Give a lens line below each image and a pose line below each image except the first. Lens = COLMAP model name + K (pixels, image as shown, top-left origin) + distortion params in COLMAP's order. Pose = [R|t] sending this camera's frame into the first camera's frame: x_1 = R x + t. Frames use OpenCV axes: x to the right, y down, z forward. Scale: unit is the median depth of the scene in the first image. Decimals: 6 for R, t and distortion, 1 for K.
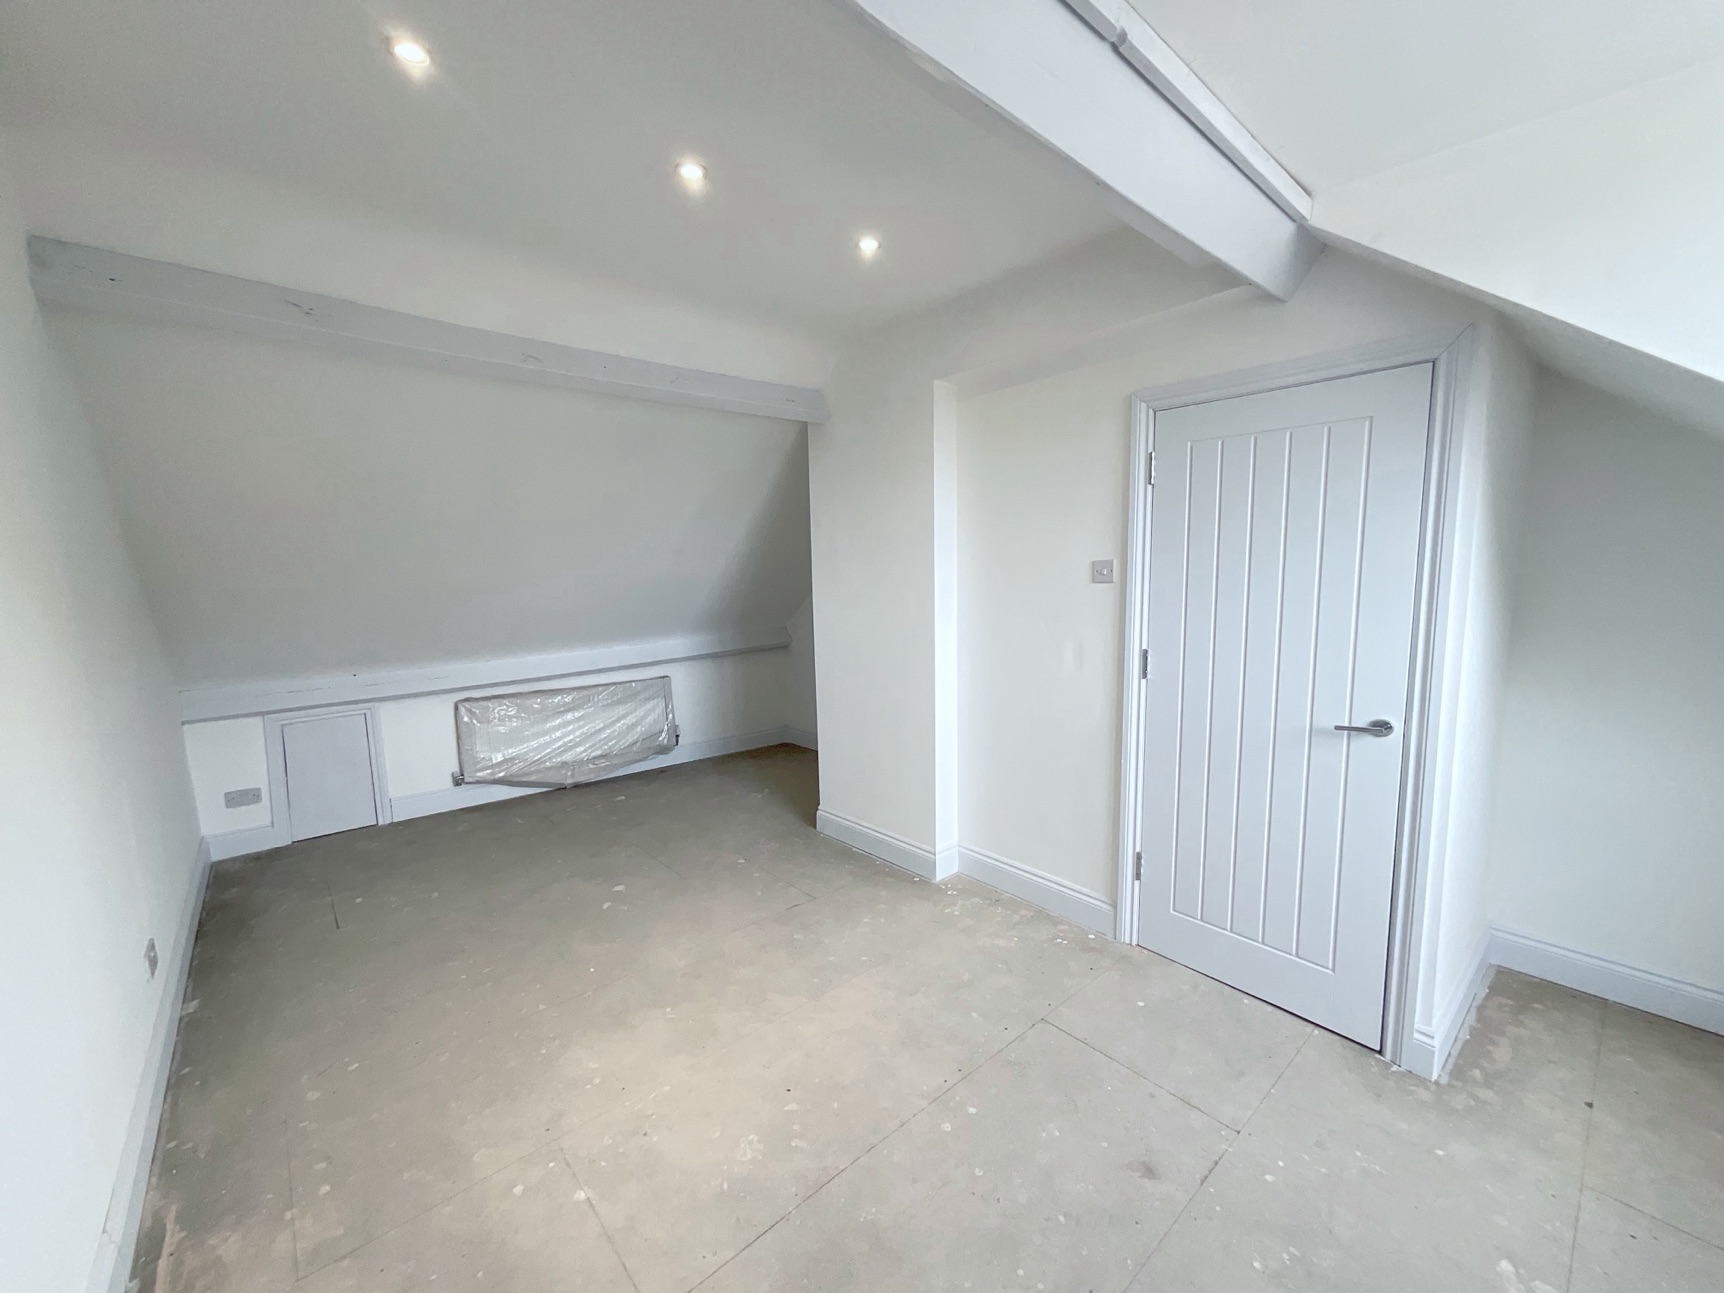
lens RADIAL K [[700.2, 0, 860.6], [0, 700.2, 643.2], [0, 0, 1]] dist [-0.002092, -0.000790]
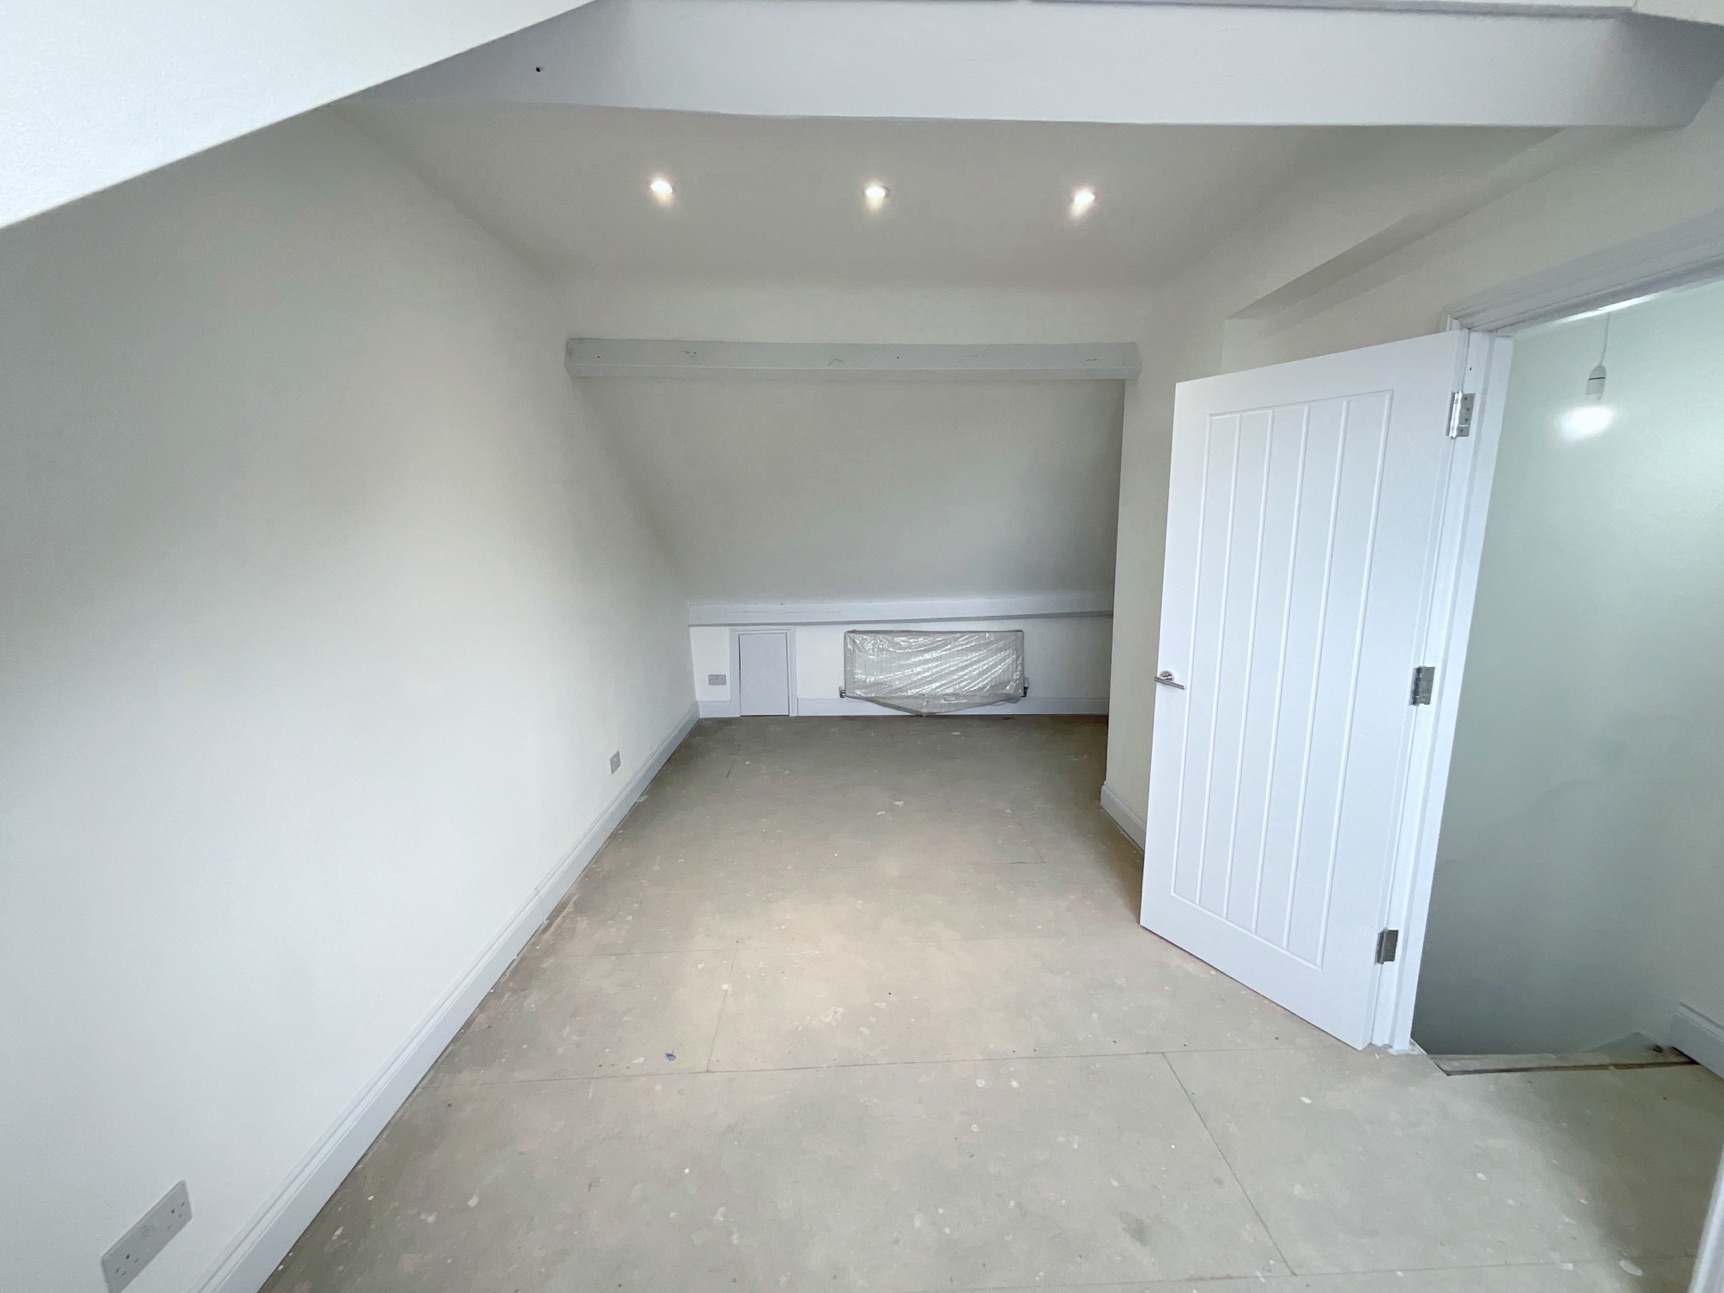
lens RADIAL K [[698.4, 0, 862.0], [0, 698.4, 646.5], [0, 0, 1]] dist [-0.016049, 0.010432]
pose [[0.773254, 0.126674, -0.621315, 0.253972], [-0.077519, 0.991378, 0.105648, -0.028250], [0.629341, -0.033529, 0.776406, 0.041319]]
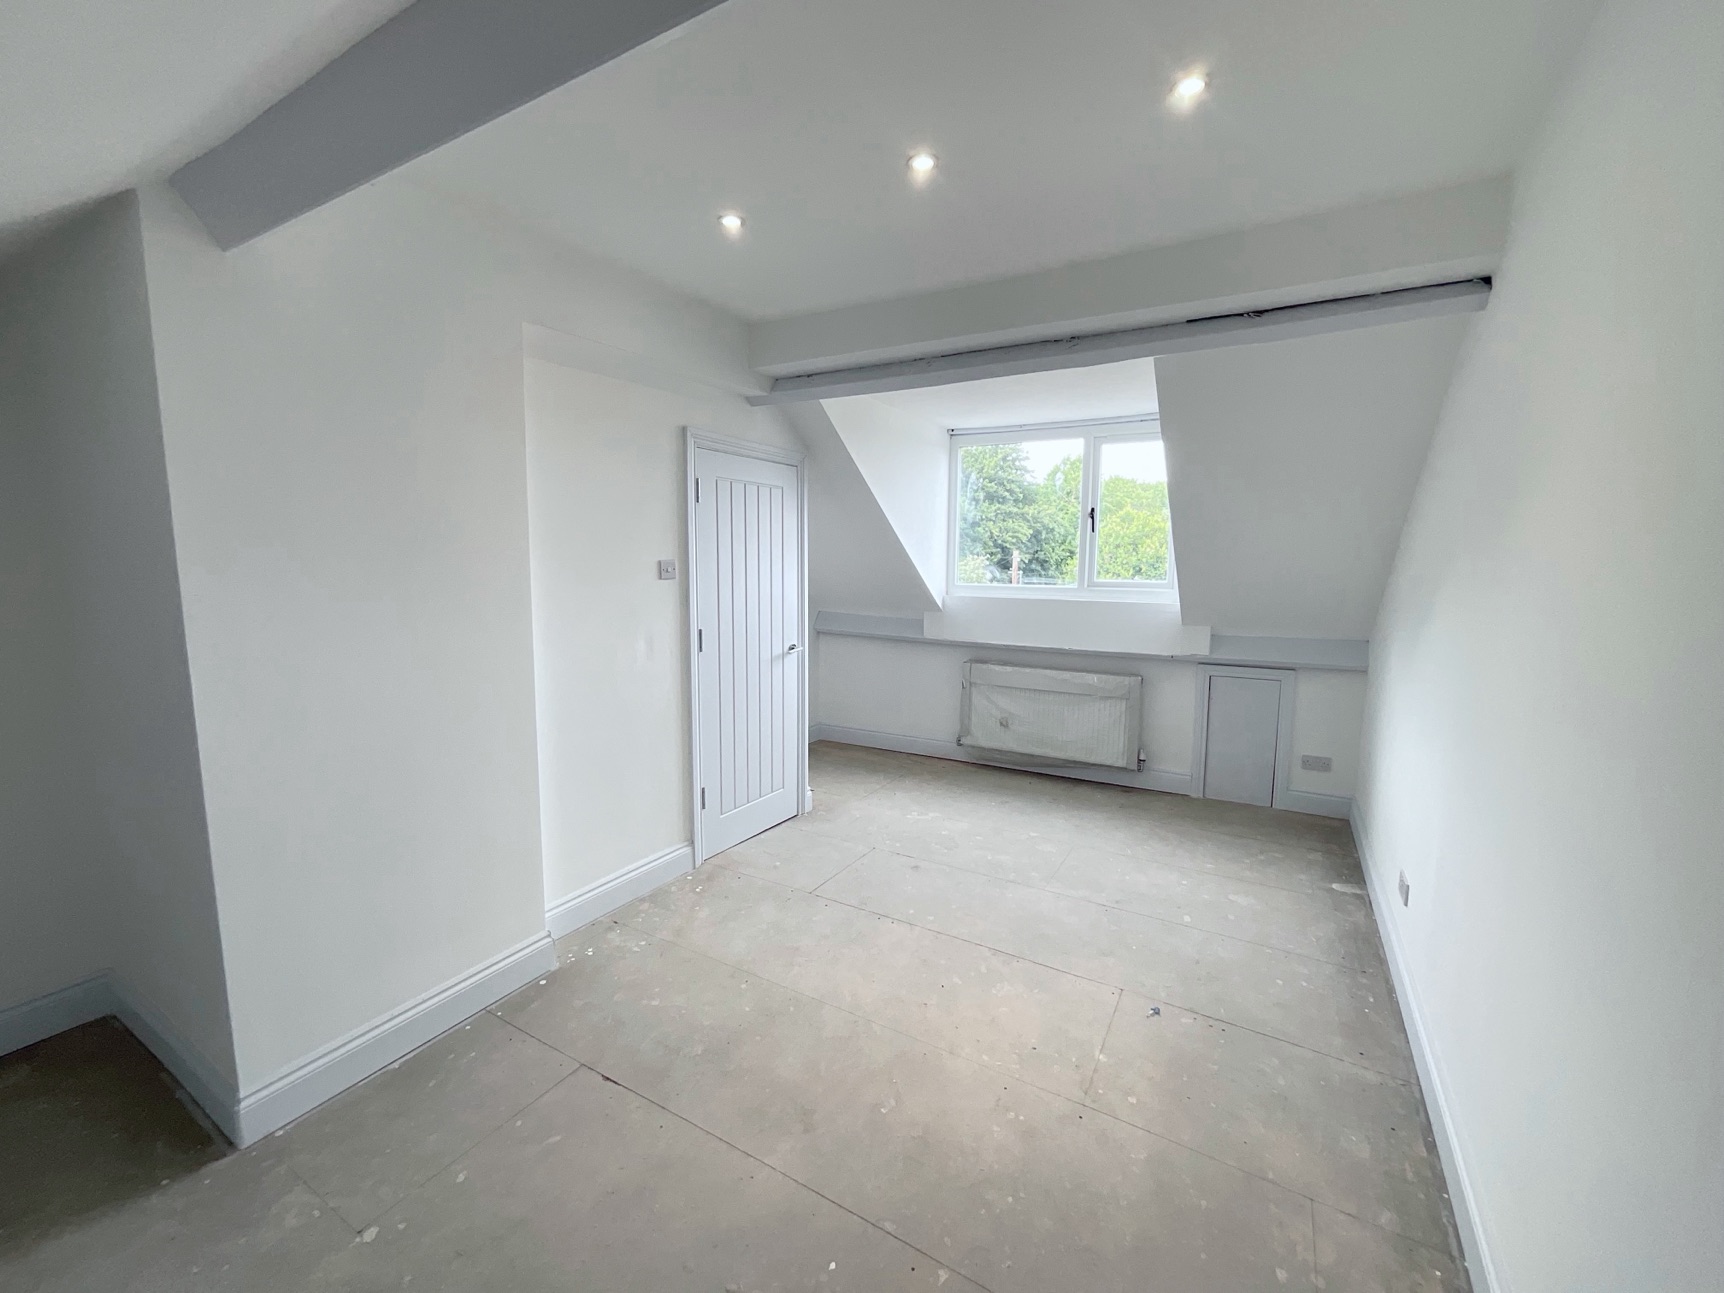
lens RADIAL K [[698.4, 0, 862.0], [0, 698.4, 646.5], [0, 0, 1]] dist [-0.016049, 0.010432]
pose [[-0.321812, -0.101277, 0.941371, -0.572991], [0.108066, 0.983836, 0.142788, -0.071006], [-0.940616, 0.147681, -0.305666, 0.704560]]
